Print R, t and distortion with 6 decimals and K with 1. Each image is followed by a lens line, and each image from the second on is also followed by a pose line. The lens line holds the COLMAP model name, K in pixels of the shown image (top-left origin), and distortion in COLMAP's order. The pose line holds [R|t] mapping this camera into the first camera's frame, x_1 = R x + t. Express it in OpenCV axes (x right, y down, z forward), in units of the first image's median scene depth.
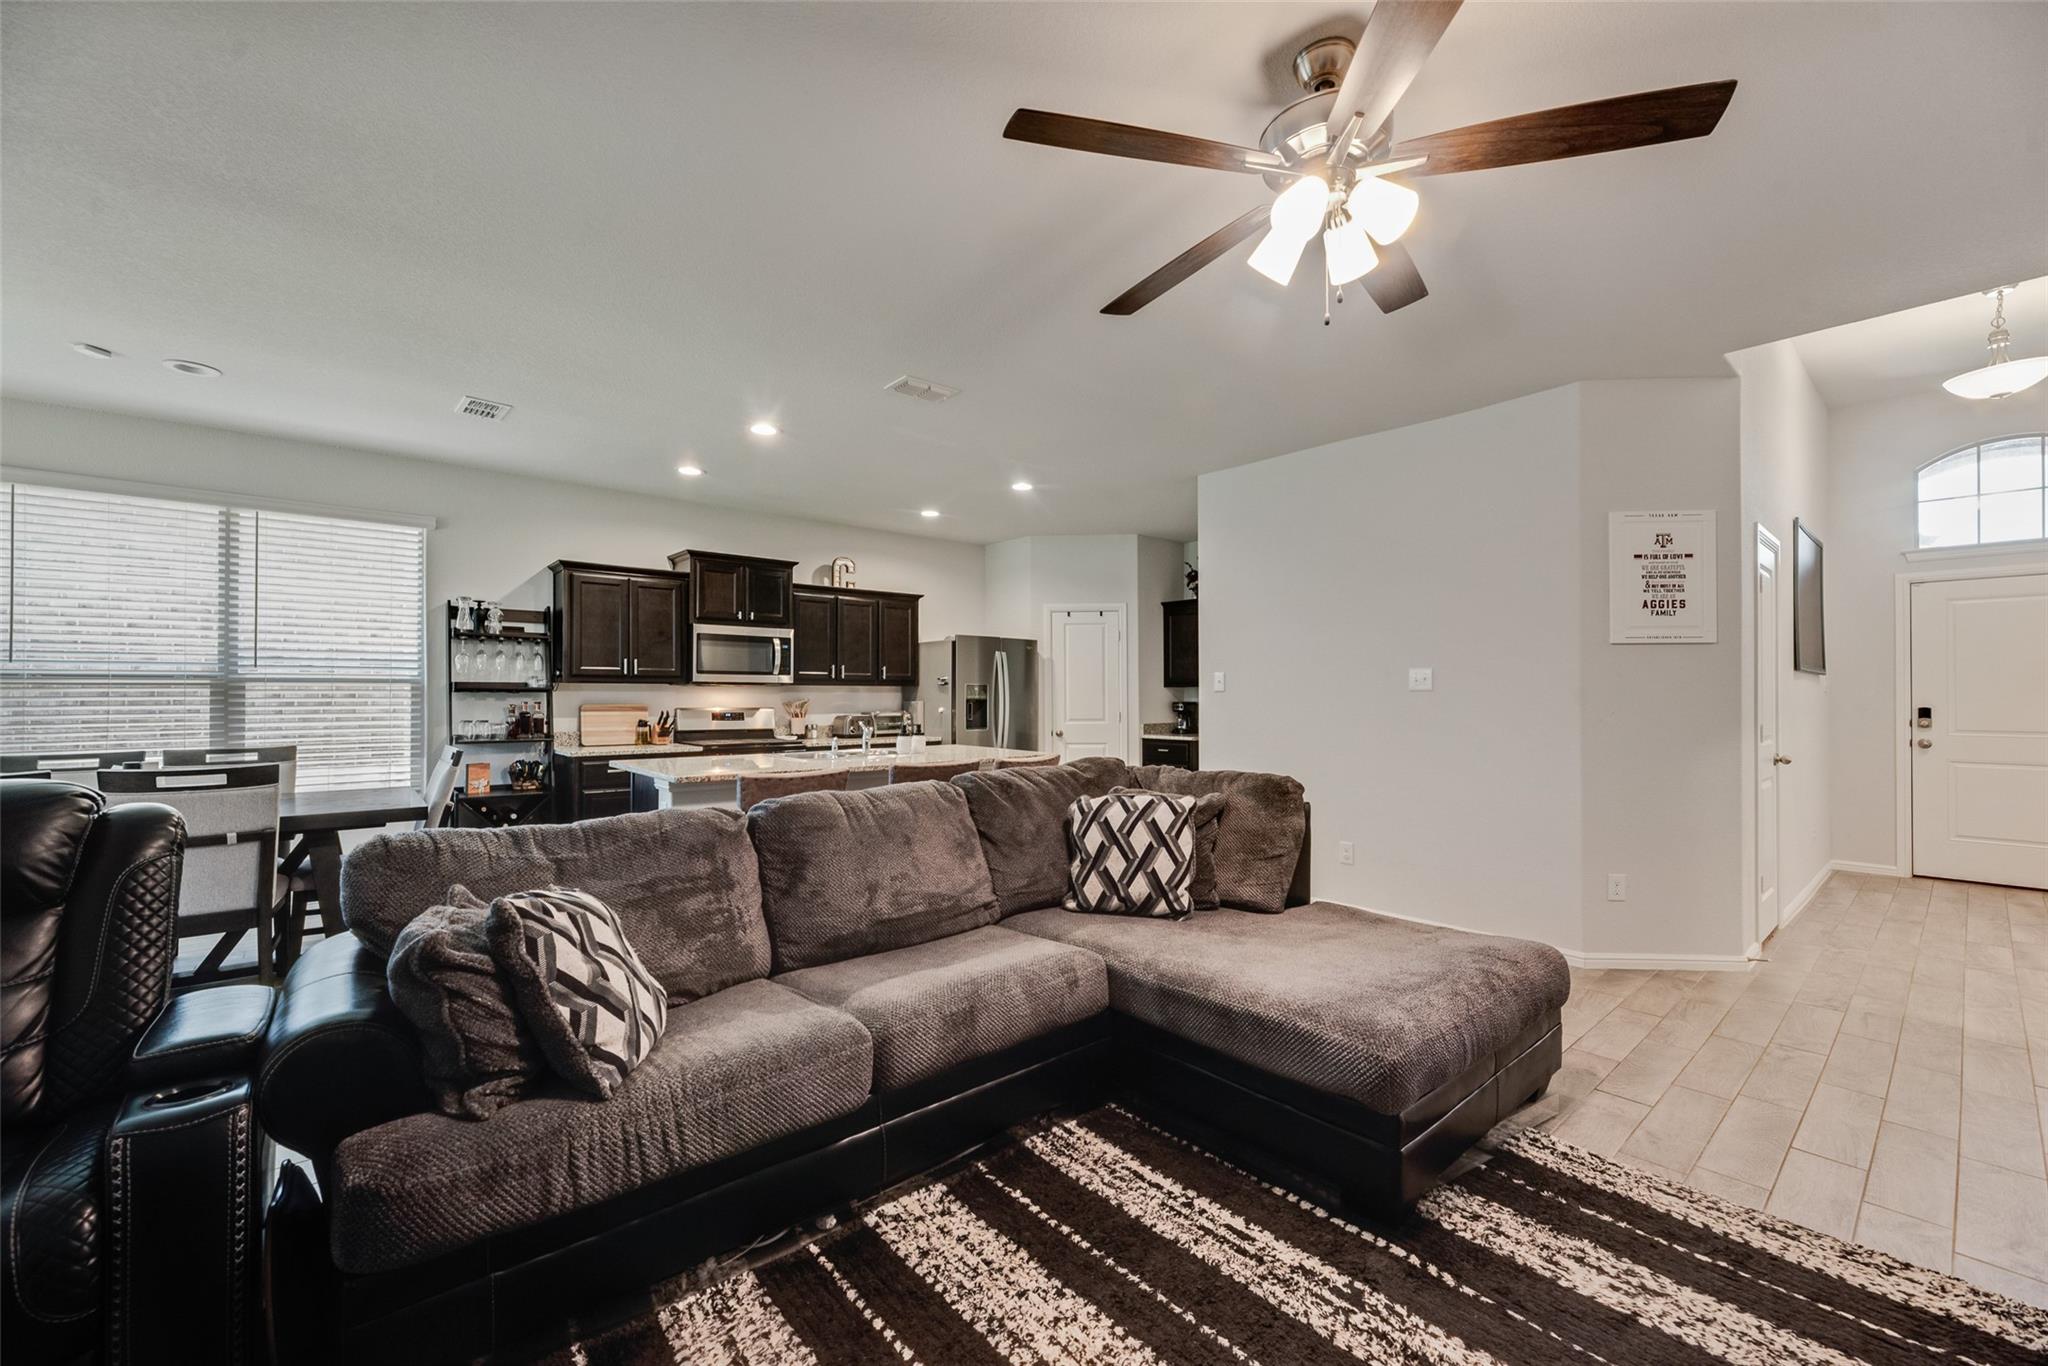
lens RADIAL K [[841.2, 0, 1023.5], [0, 841.2, 689.7], [0, 0, 1]] dist [-0.000266, 0.000705]
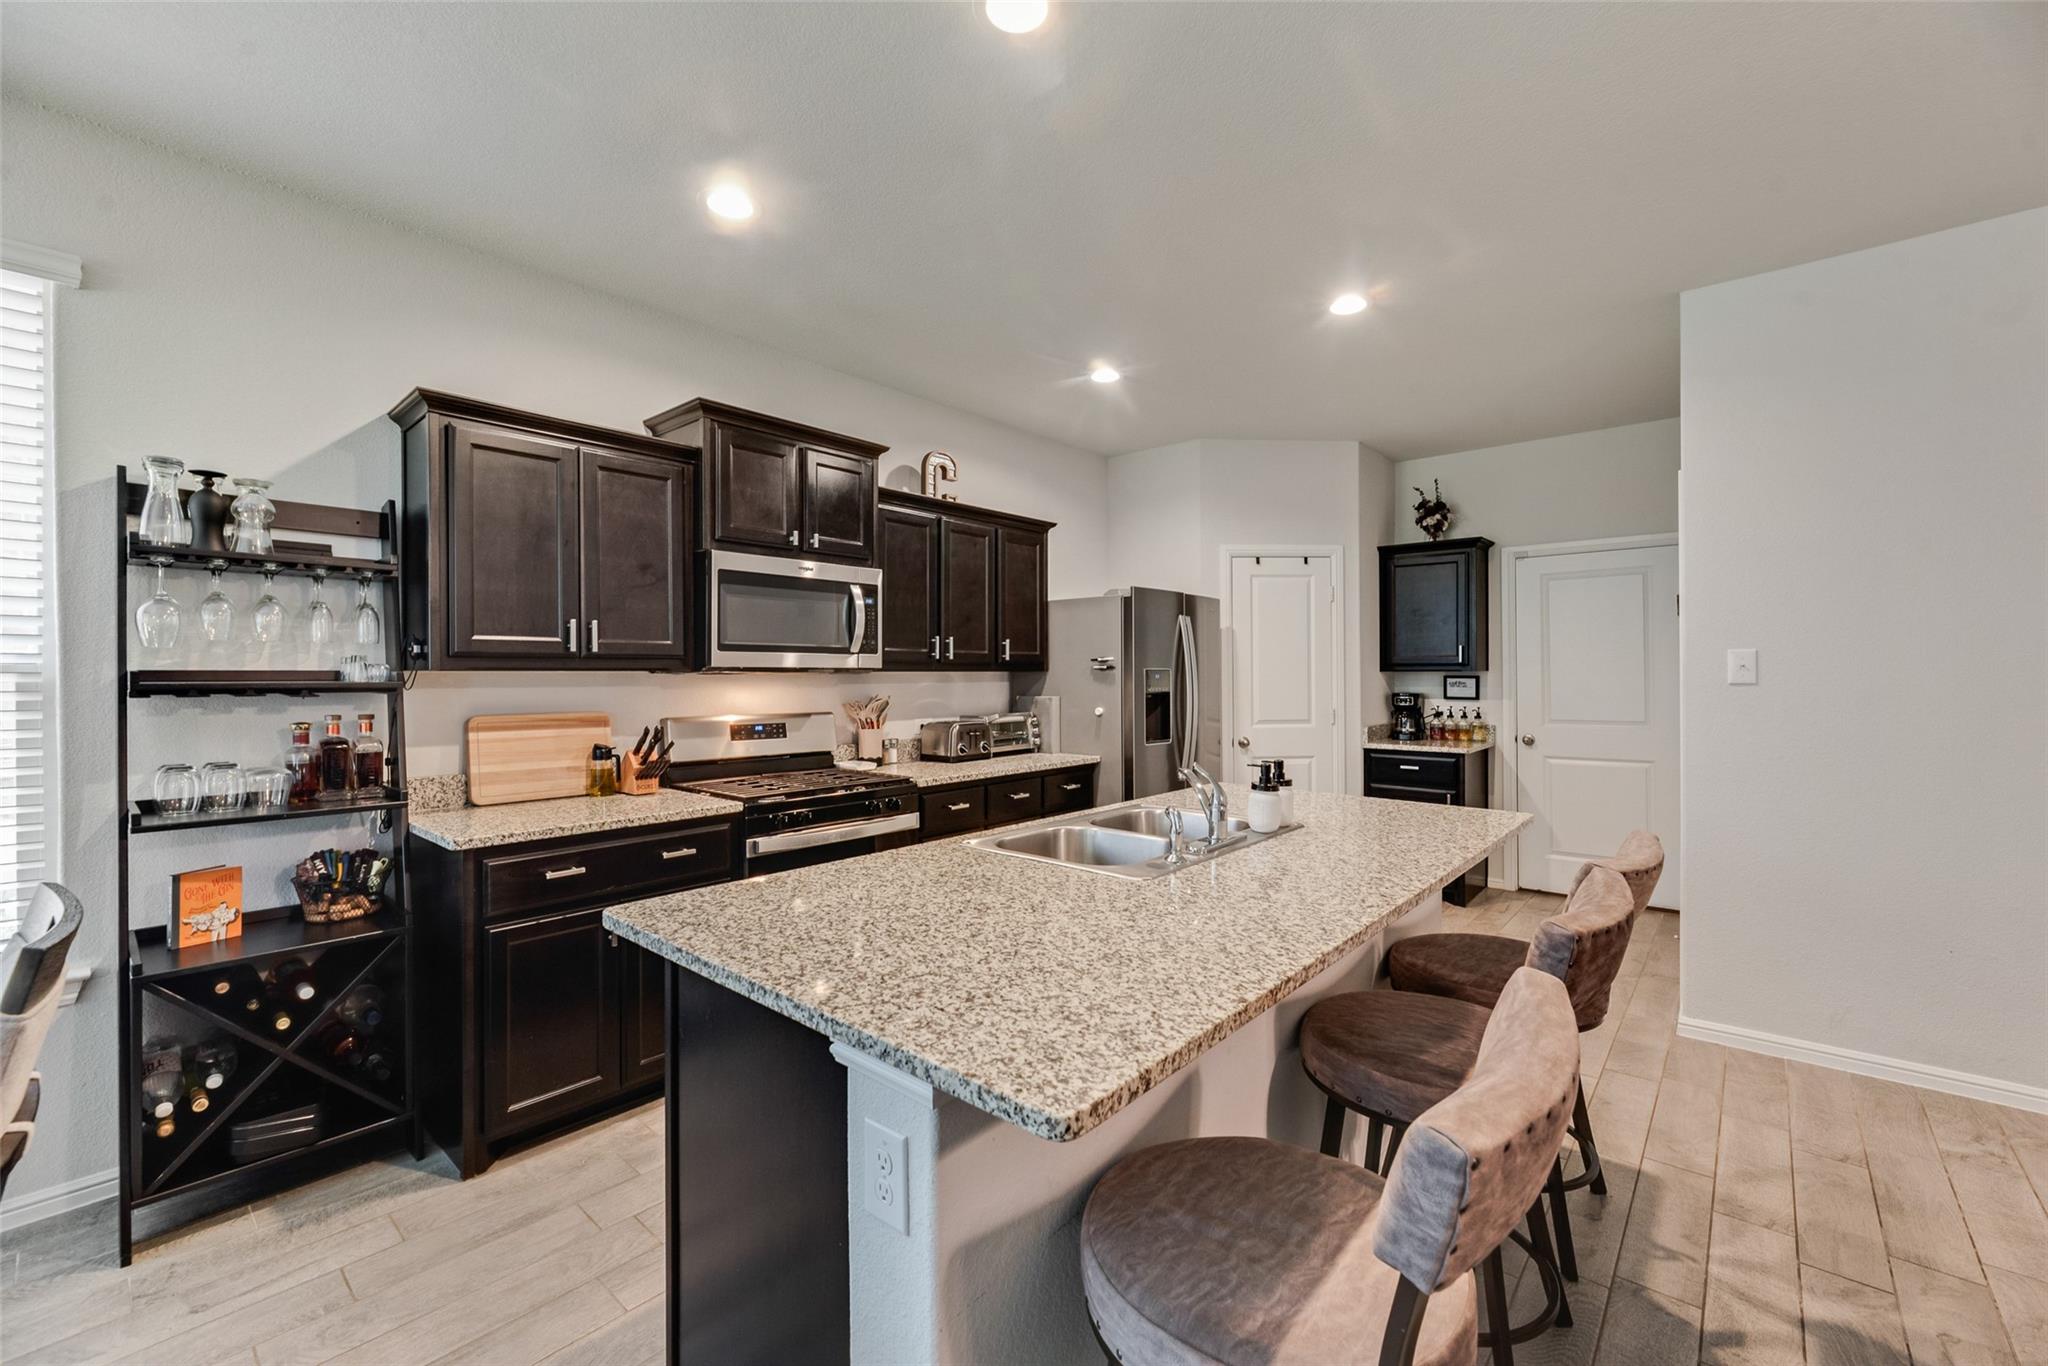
lens RADIAL K [[841.2, 0, 1027.8], [0, 841.2, 674.7], [0, 0, 1]] dist [-0.000266, 0.000705]
pose [[0.989861, -0.003175, 0.142004, -0.278506], [0.001991, 0.999962, 0.008483, -0.008898], [-0.142025, -0.008114, 0.989830, 0.482546]]
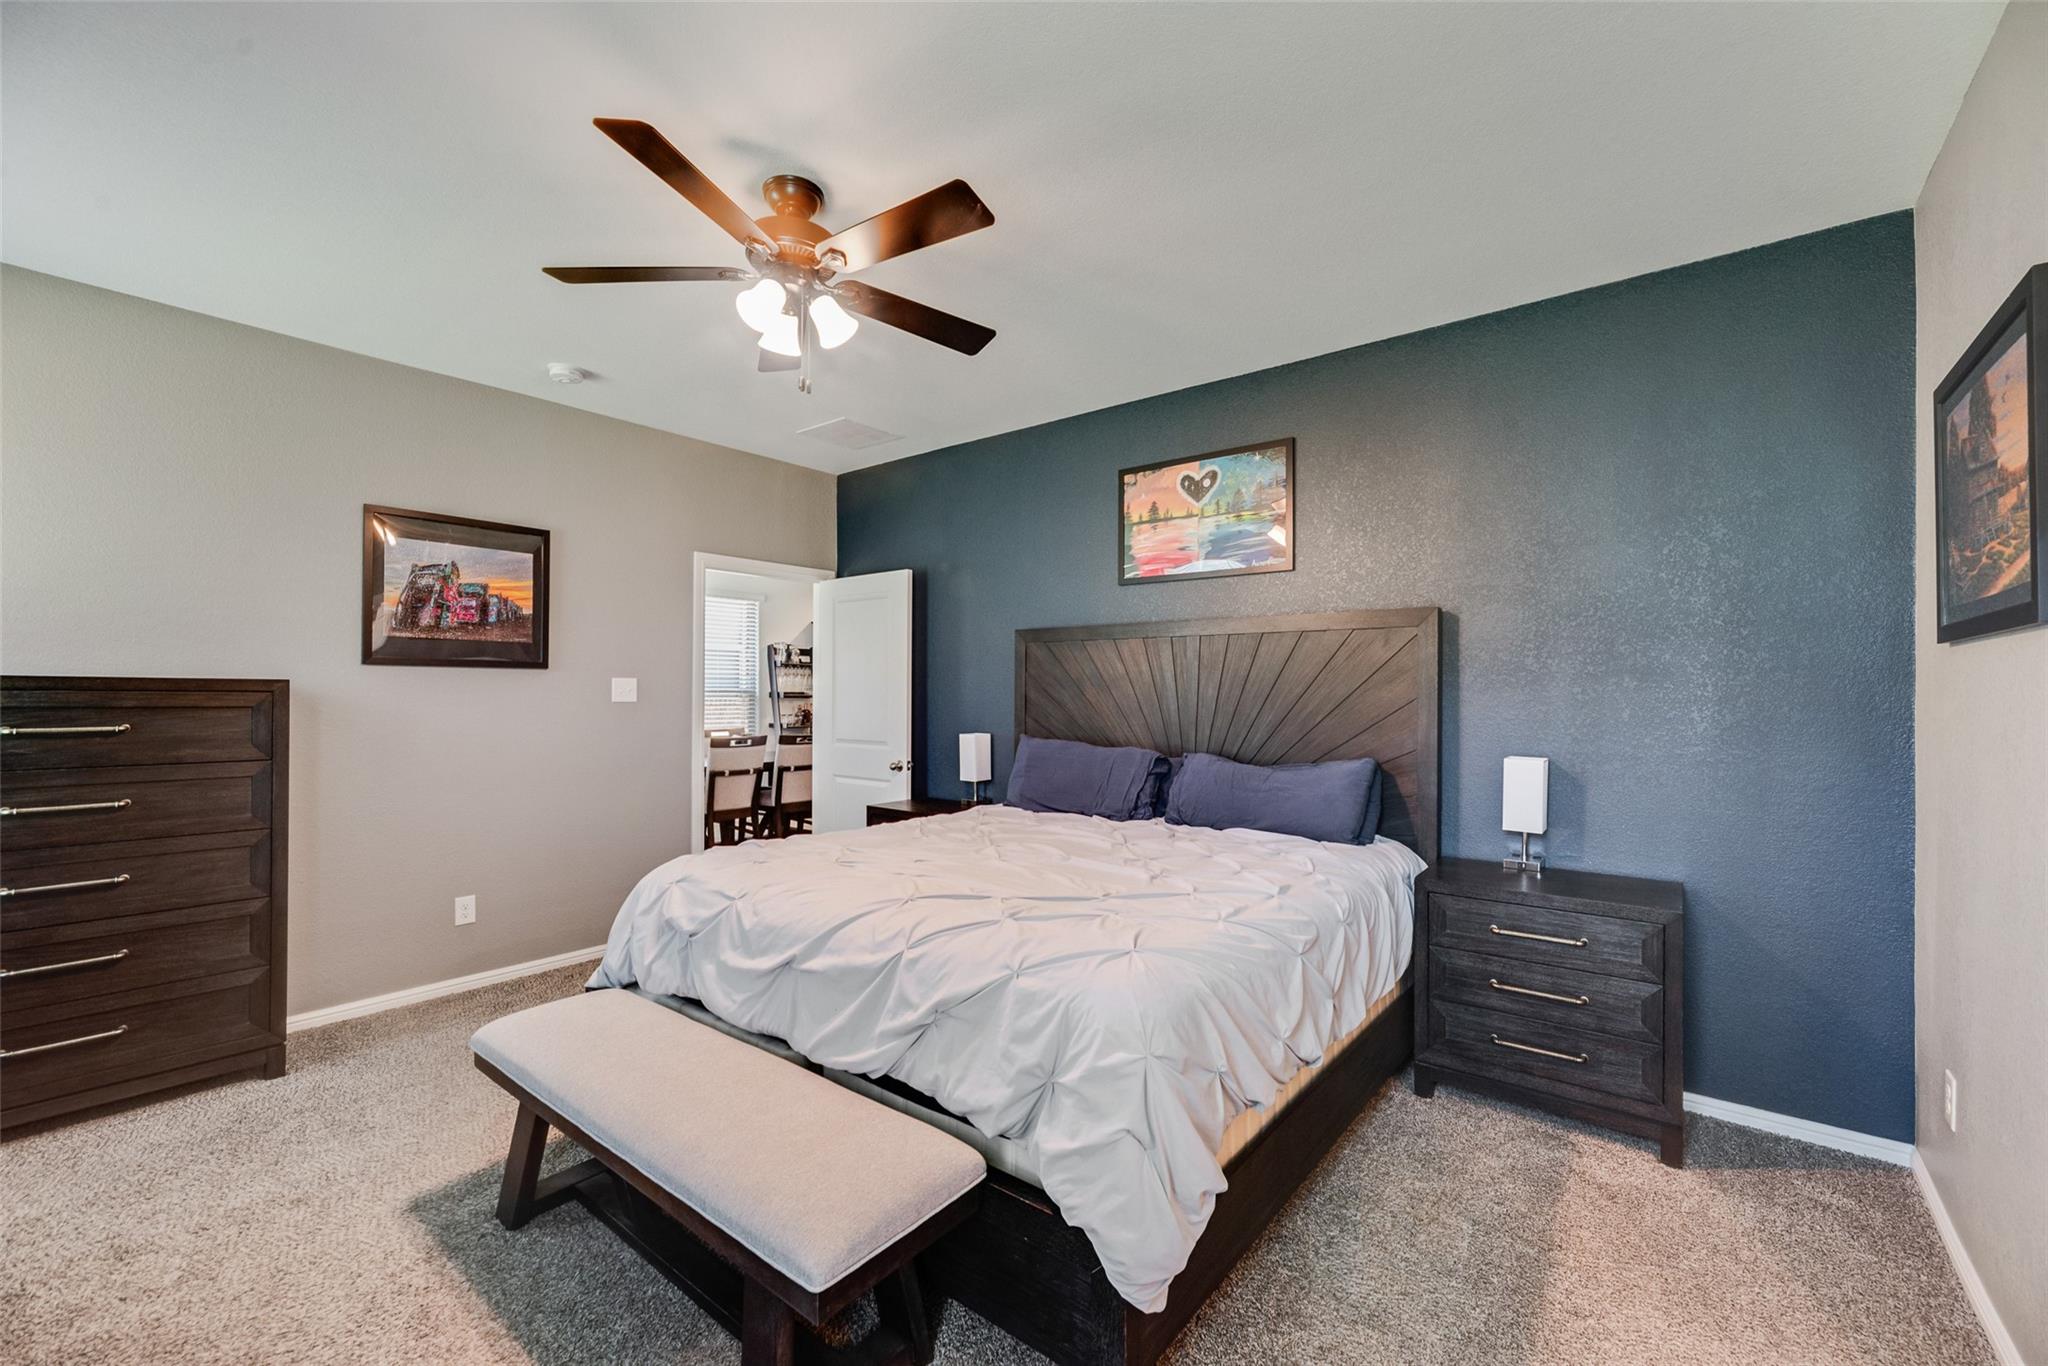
lens RADIAL K [[841.2, 0, 1025.6], [0, 841.2, 690.0], [0, 0, 1]] dist [-0.000266, 0.000705]
pose [[0.984336, 0.005252, 0.176225, -0.425439], [-0.005600, 0.999983, 0.001474, -0.015622], [-0.176214, -0.002437, 0.984349, -0.713175]]
